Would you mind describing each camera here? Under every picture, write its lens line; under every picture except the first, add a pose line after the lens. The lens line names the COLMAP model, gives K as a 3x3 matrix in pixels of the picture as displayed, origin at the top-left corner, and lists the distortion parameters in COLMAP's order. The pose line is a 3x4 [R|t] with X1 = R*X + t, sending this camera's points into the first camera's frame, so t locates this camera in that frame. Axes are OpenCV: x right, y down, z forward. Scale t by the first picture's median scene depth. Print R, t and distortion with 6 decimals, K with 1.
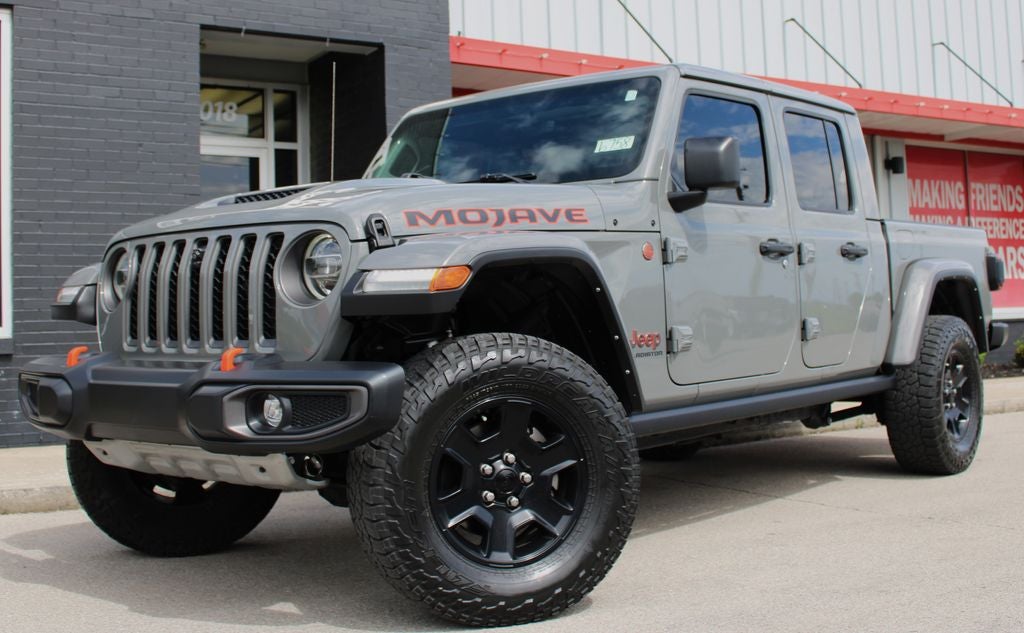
lens RADIAL K [[1224.6, 0, 514.6], [0, 1224.6, 244.3], [0, 0, 1]] dist [-0.108398, 0.037032]
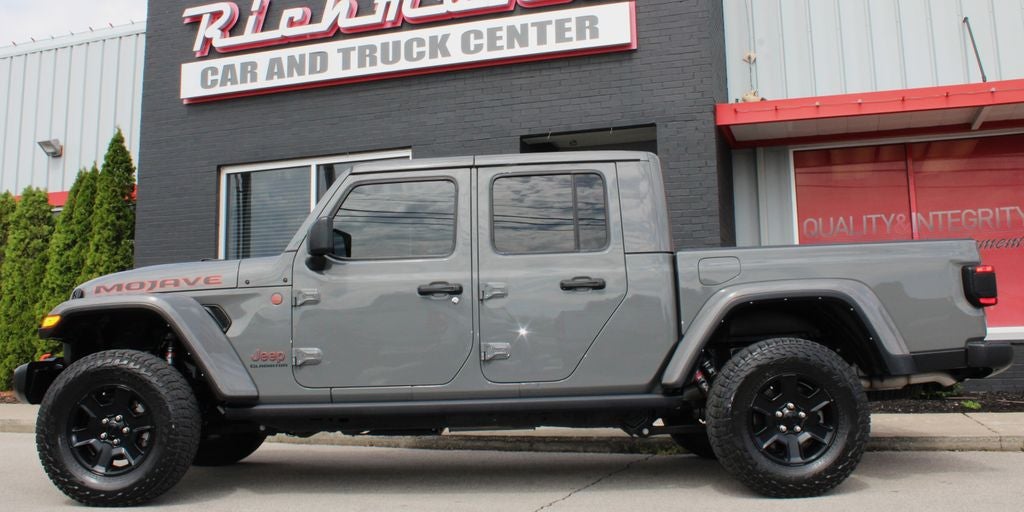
lens RADIAL K [[959.7, 0, 498.1], [0, 959.7, 199.6], [0, 0, 1]] dist [-0.159032, 0.163014]
pose [[0.612513, -0.103388, -0.783670, 1.255480], [0.053123, 0.994552, -0.089689, 0.003435], [0.788673, 0.013305, 0.614668, 0.487415]]
